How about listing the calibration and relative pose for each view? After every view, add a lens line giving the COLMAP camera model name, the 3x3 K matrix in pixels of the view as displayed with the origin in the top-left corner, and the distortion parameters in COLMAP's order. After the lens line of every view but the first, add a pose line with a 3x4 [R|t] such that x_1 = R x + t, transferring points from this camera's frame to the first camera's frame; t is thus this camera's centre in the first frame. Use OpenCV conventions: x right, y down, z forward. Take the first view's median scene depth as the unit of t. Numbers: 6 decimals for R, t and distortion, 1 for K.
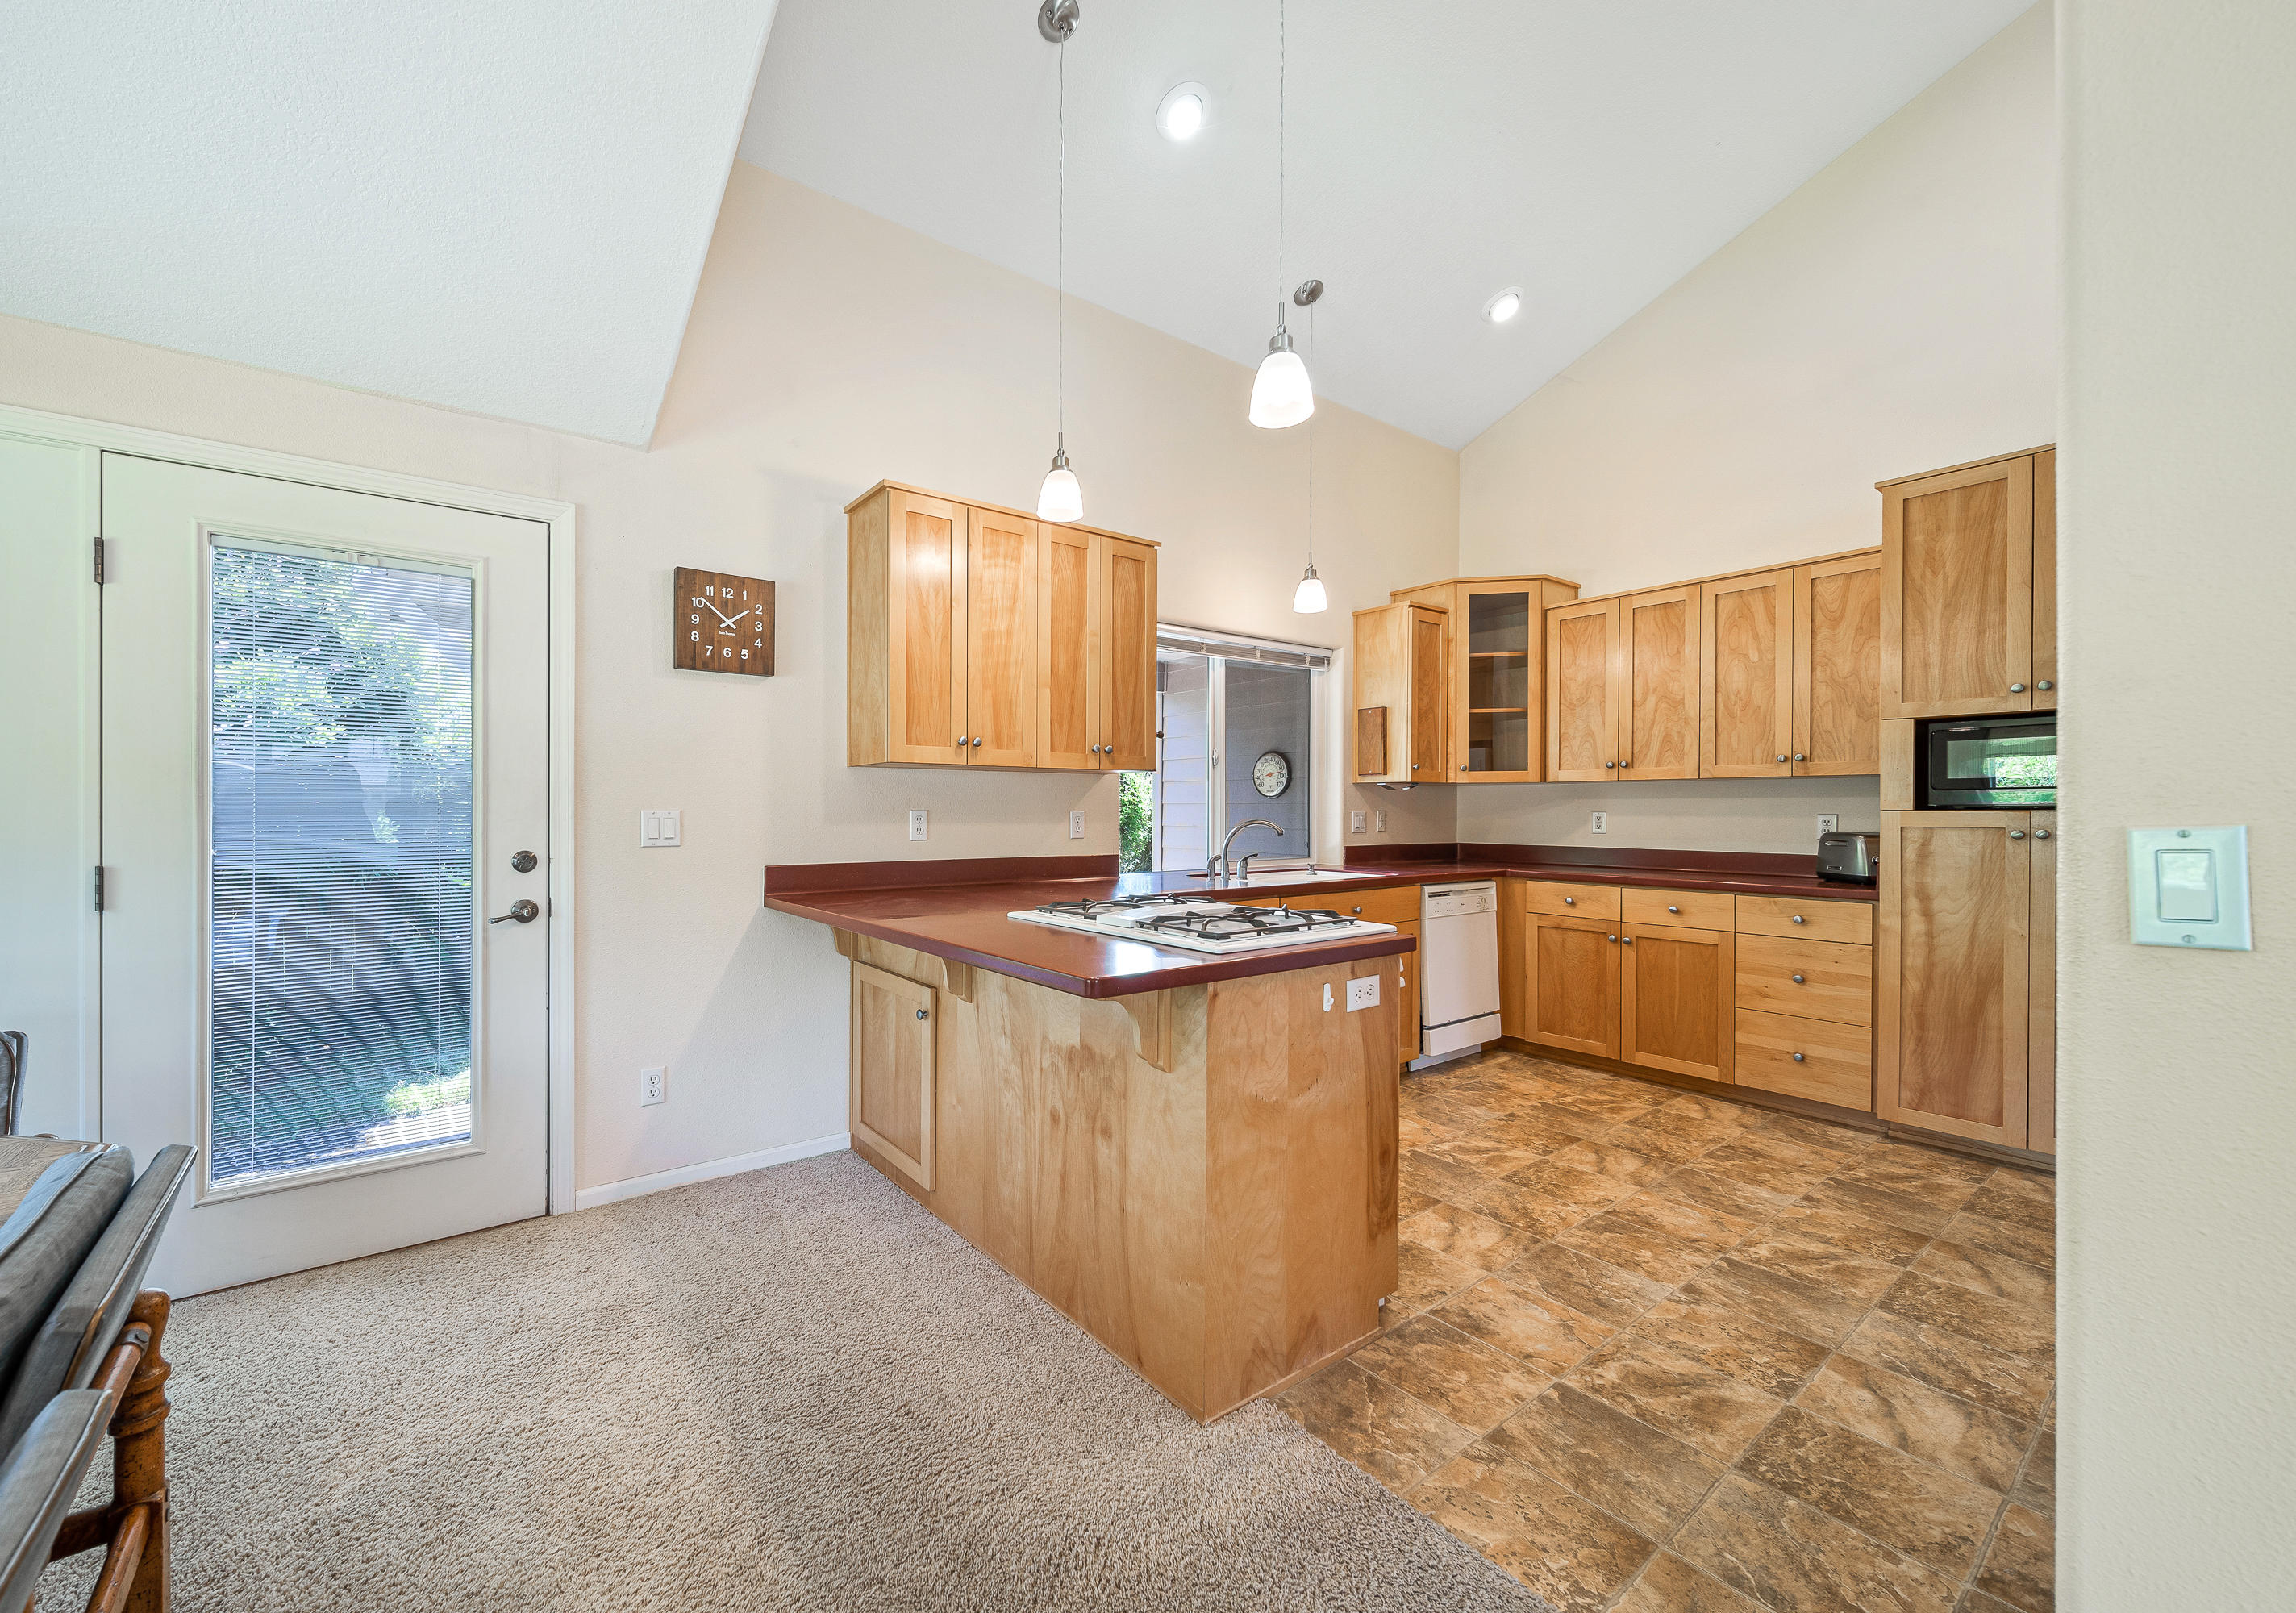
lens RADIAL K [[888.1, 0, 1048.4], [0, 888.1, 818.4], [0, 0, 1]] dist [0.003447, -0.001015]
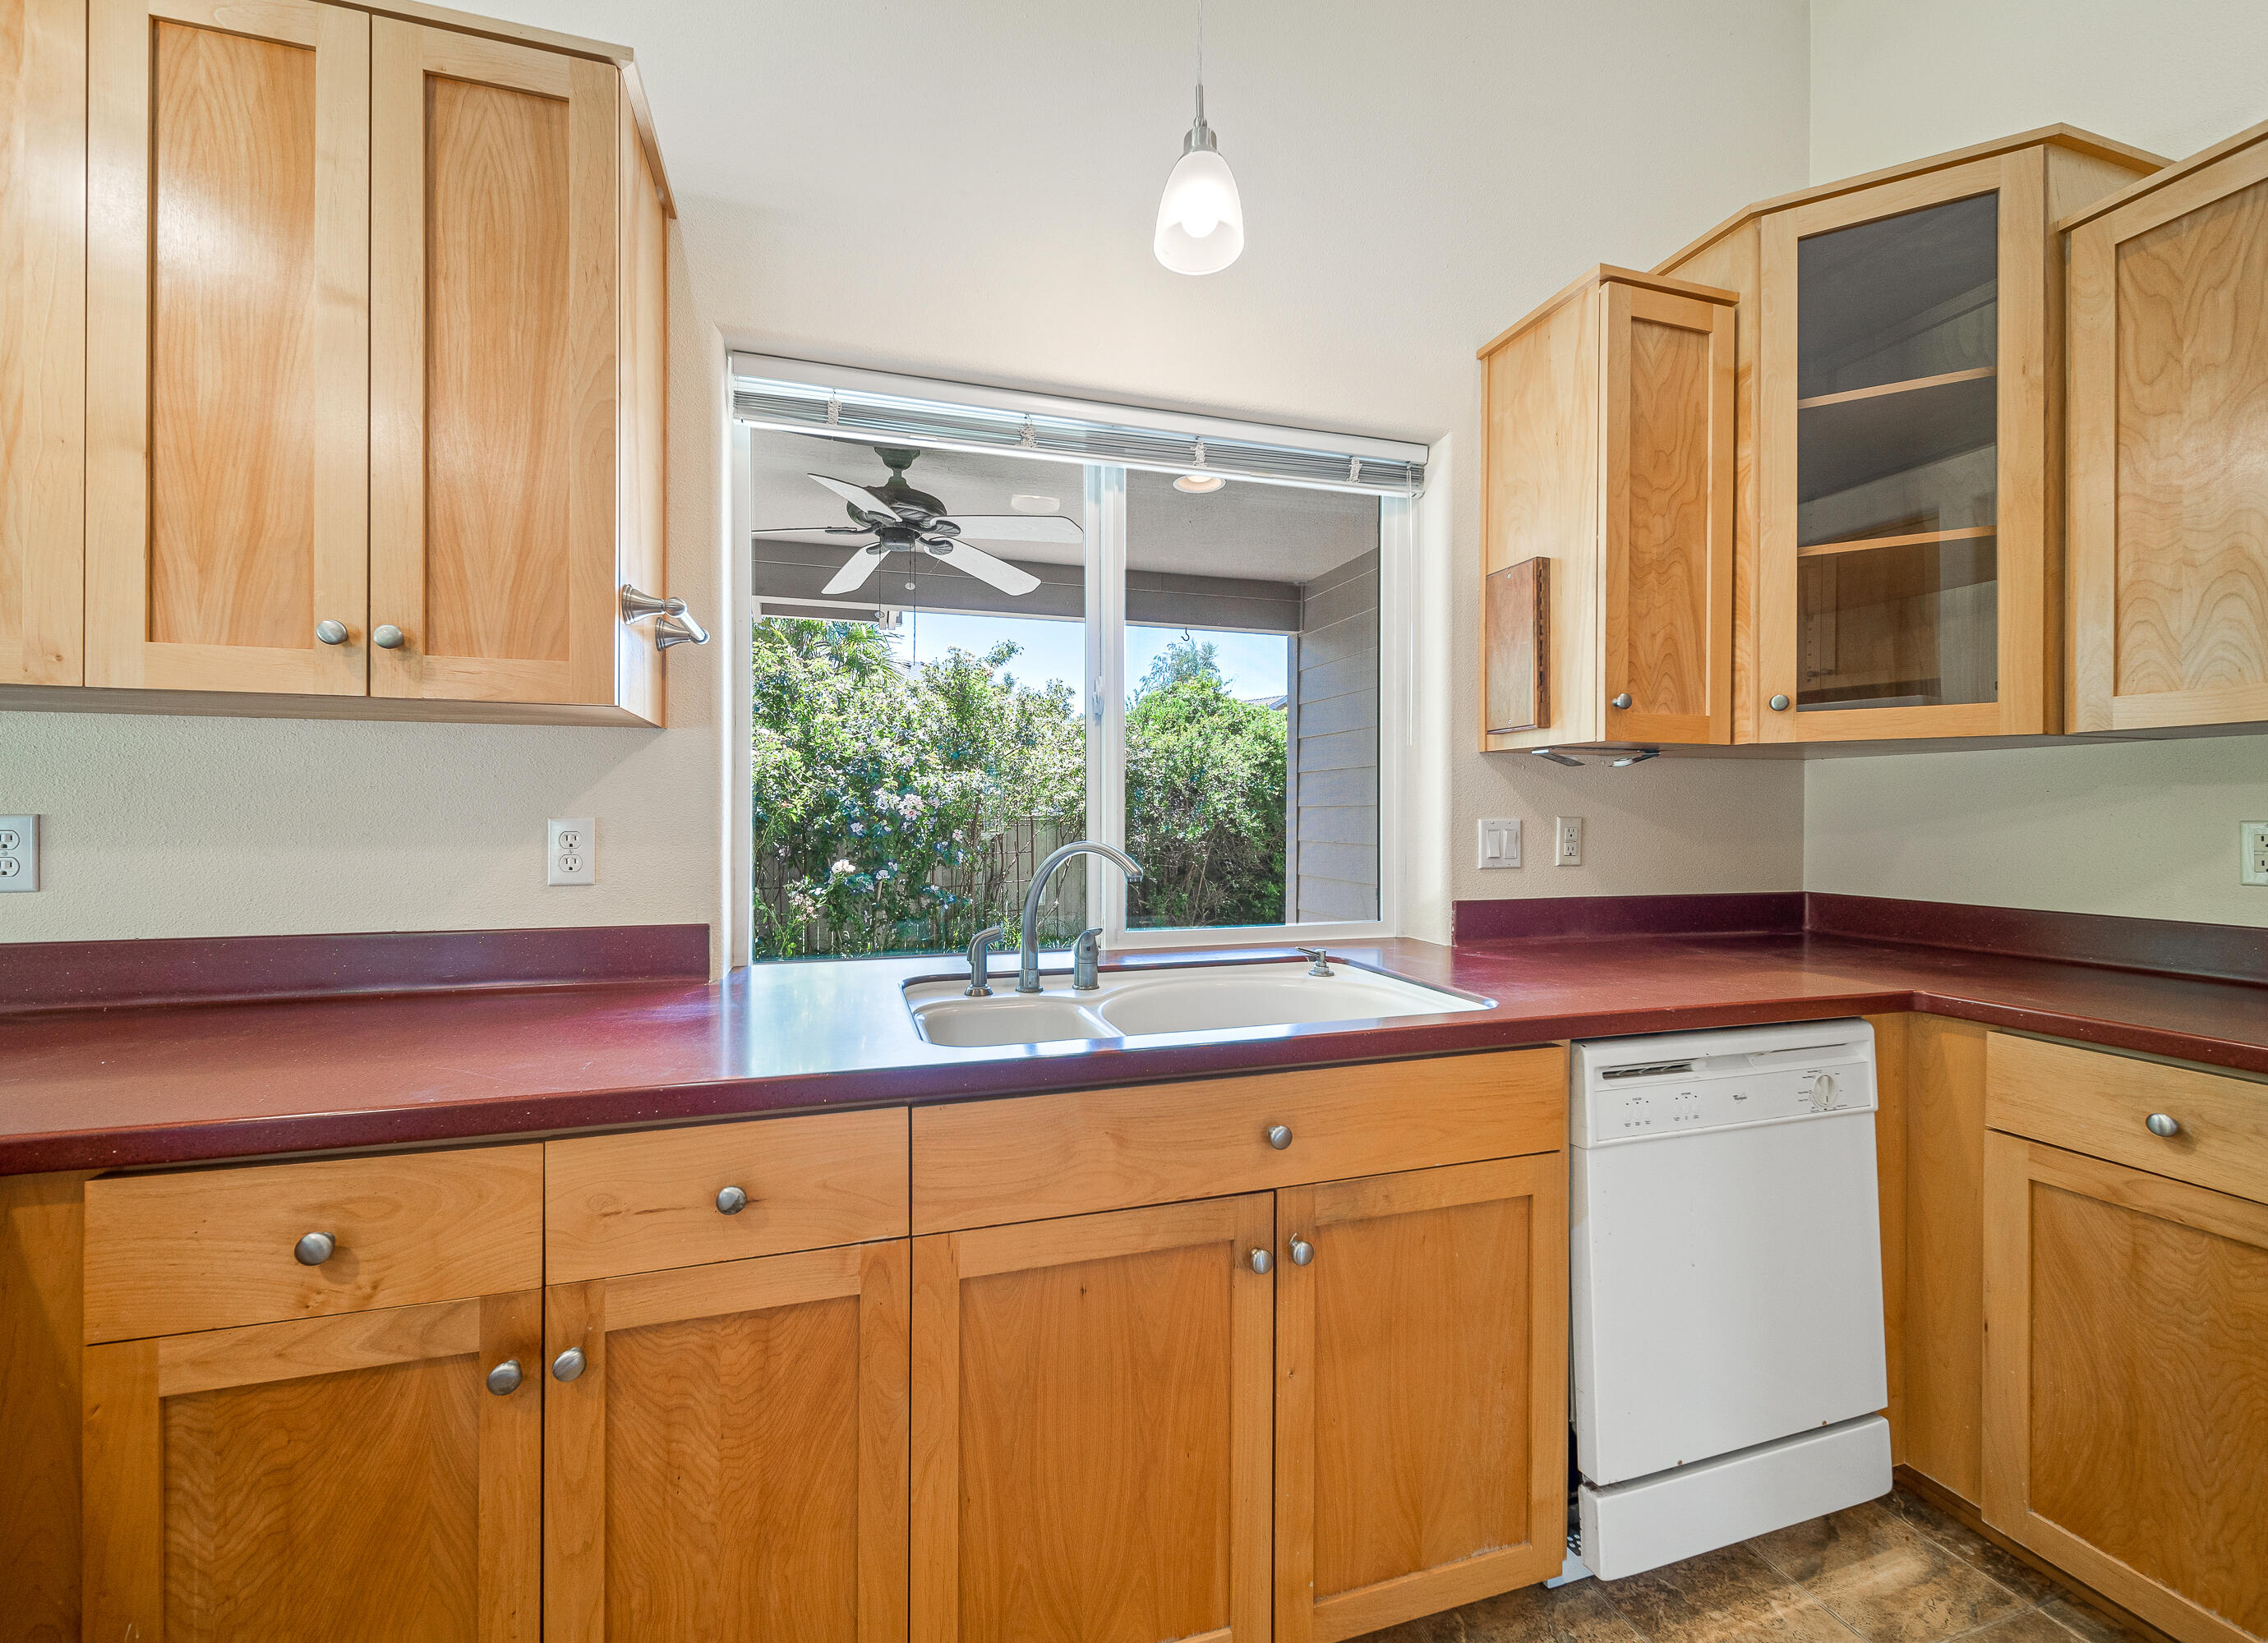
lens RADIAL K [[880.8, 0, 1114.2], [0, 880.8, 819.8], [0, 0, 1]] dist [0.001910, -0.000693]
pose [[0.948979, 0.001424, -0.315336, 0.404045], [-0.003126, 0.999983, -0.004893, -0.006347], [0.315324, 0.005629, 0.948967, 0.710631]]
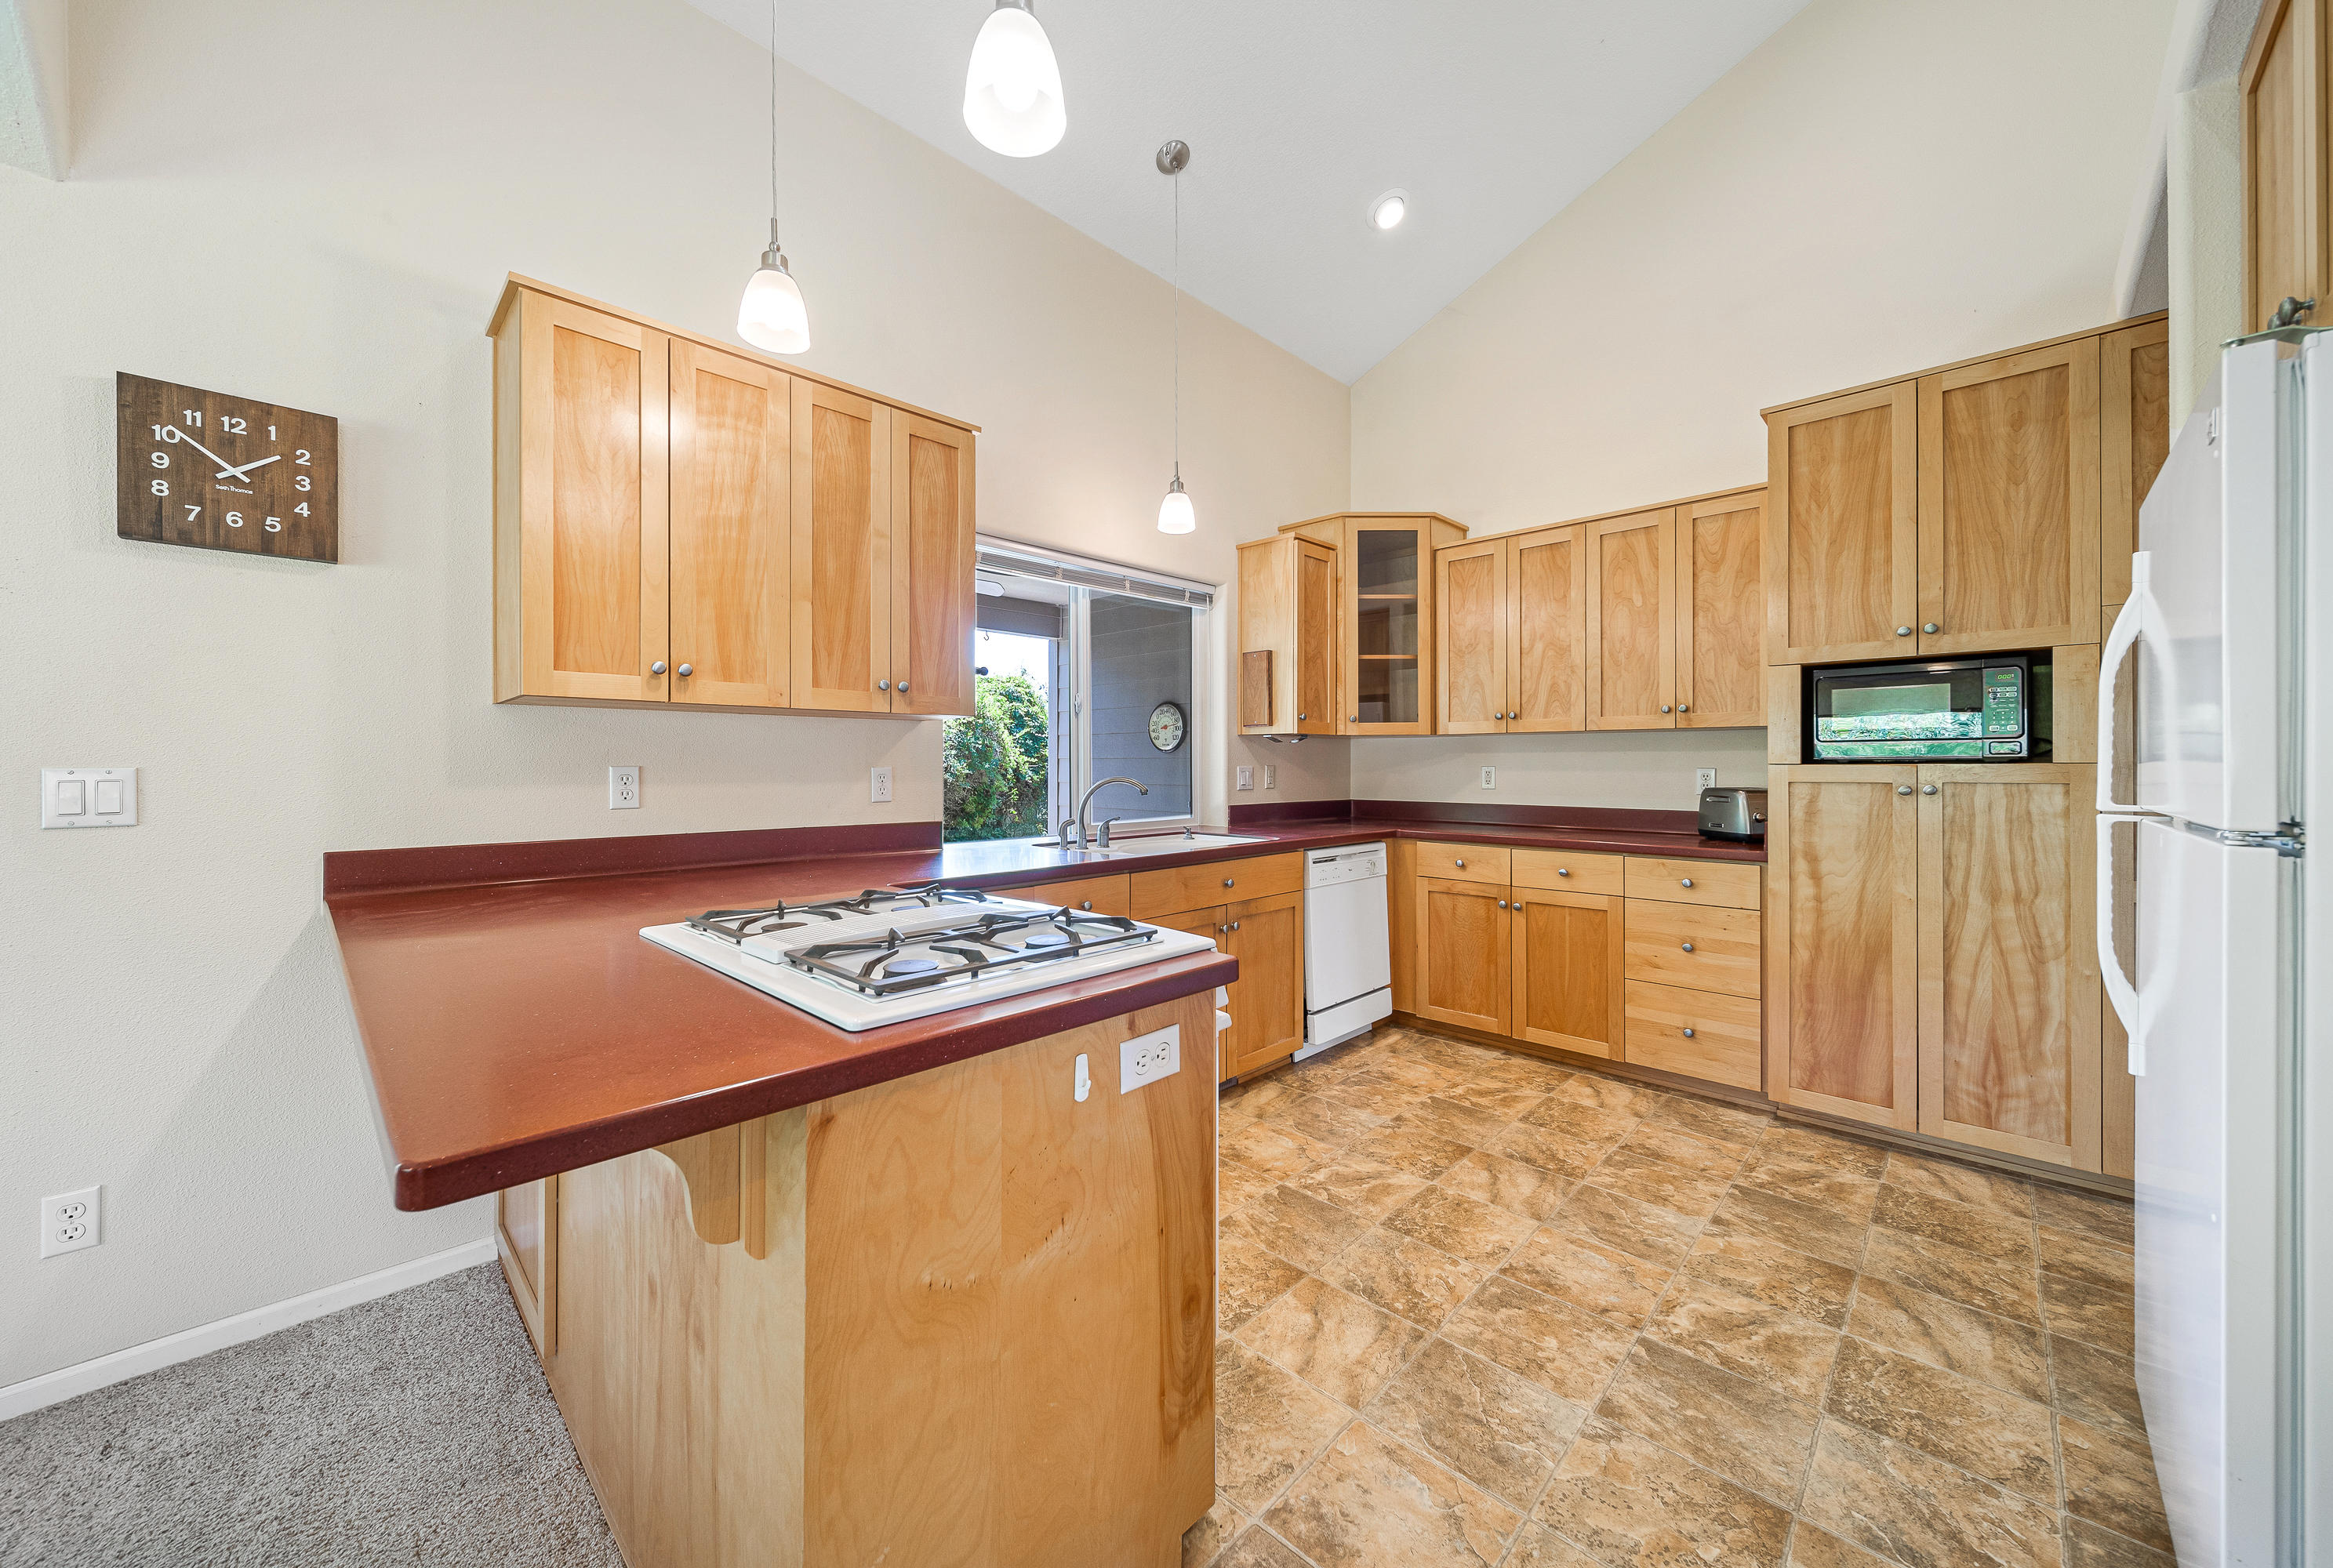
lens RADIAL K [[843.2, 0, 1152.3], [0, 843.2, 766.9], [0, 0, 1]] dist [0.002582, 0.000411]
pose [[0.984309, -0.002538, 0.176435, 0.139199], [0.003803, 0.999969, -0.006830, -0.002523], [-0.176413, 0.007394, 0.984289, 0.228821]]
